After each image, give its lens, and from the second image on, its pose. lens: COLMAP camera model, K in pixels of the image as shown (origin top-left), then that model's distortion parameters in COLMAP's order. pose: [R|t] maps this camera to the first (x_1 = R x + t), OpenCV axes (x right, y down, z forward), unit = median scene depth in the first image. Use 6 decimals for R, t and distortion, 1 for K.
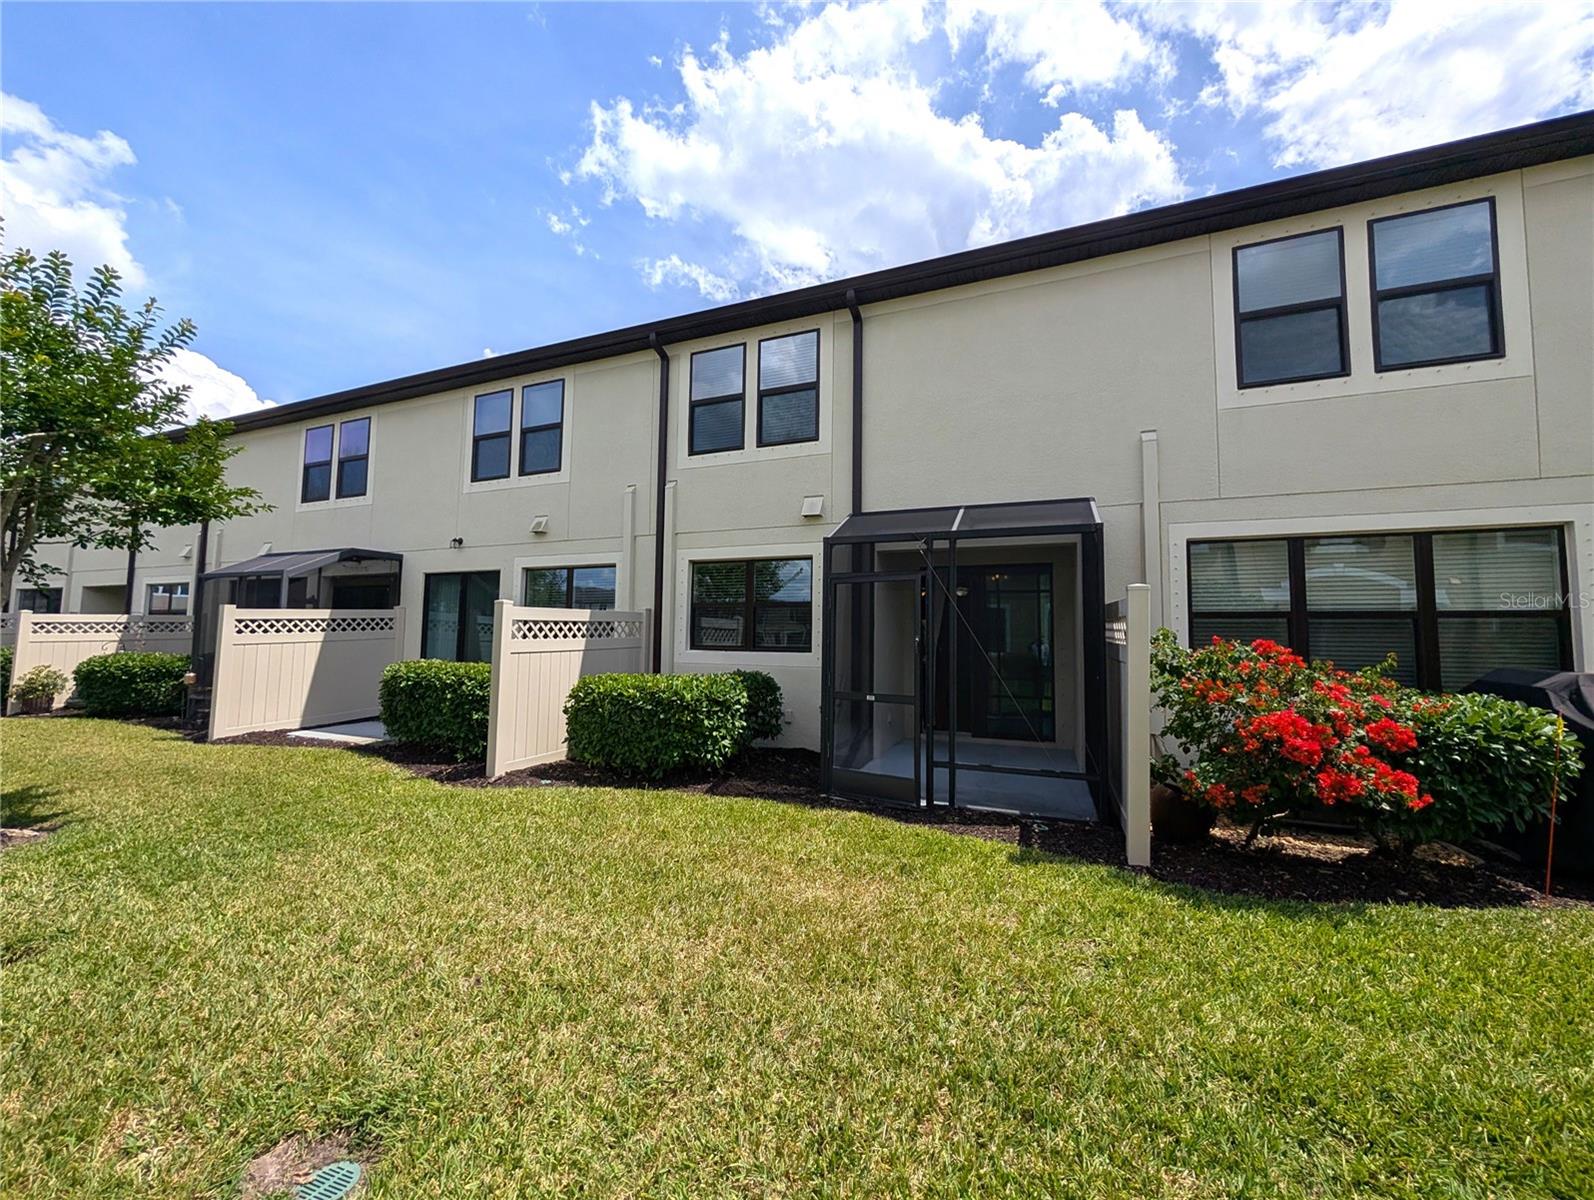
lens RADIAL K [[610.2, 0, 795.6], [0, 610.2, 601.3], [0, 0, 1]] dist [-0.000685, -0.000978]
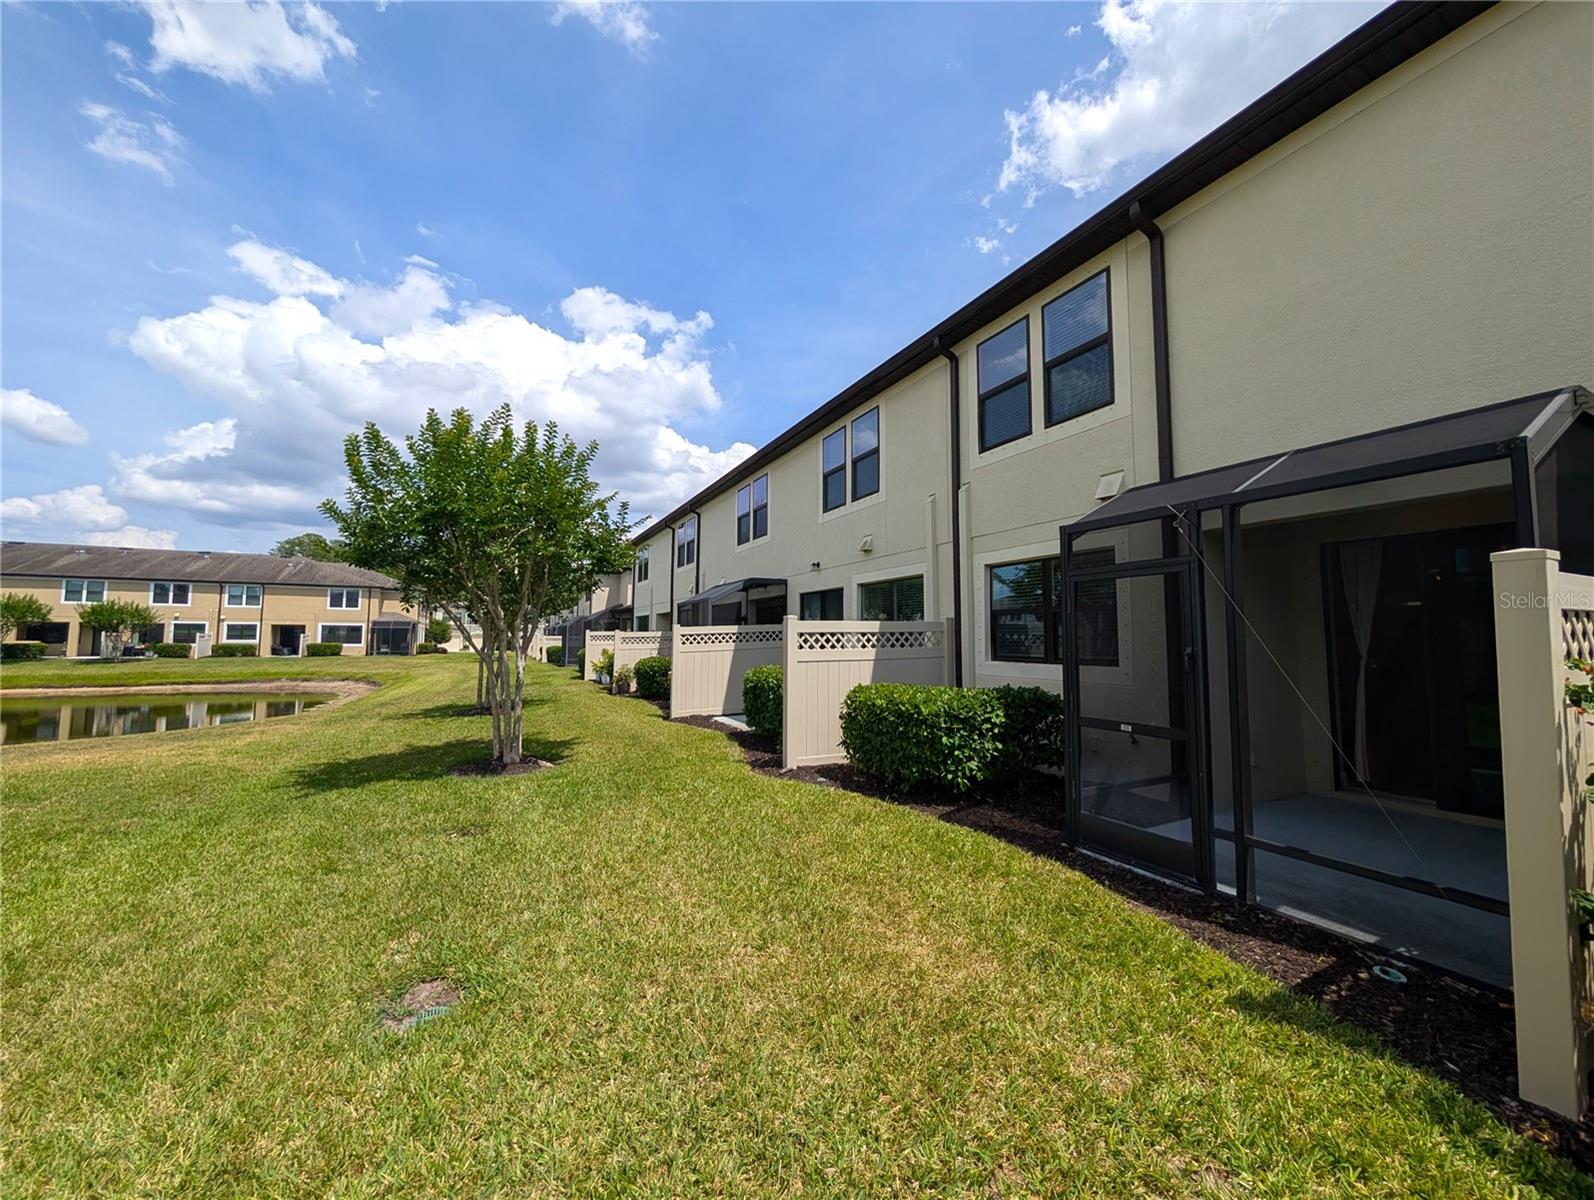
lens RADIAL K [[610.2, 0, 794.5], [0, 610.2, 597.1], [0, 0, 1]] dist [-0.000685, -0.000978]
pose [[0.751842, -0.052953, -0.657214, 0.225017], [0.040064, 0.998597, -0.034626, 0.002923], [0.658125, -0.000297, 0.752908, 0.108746]]
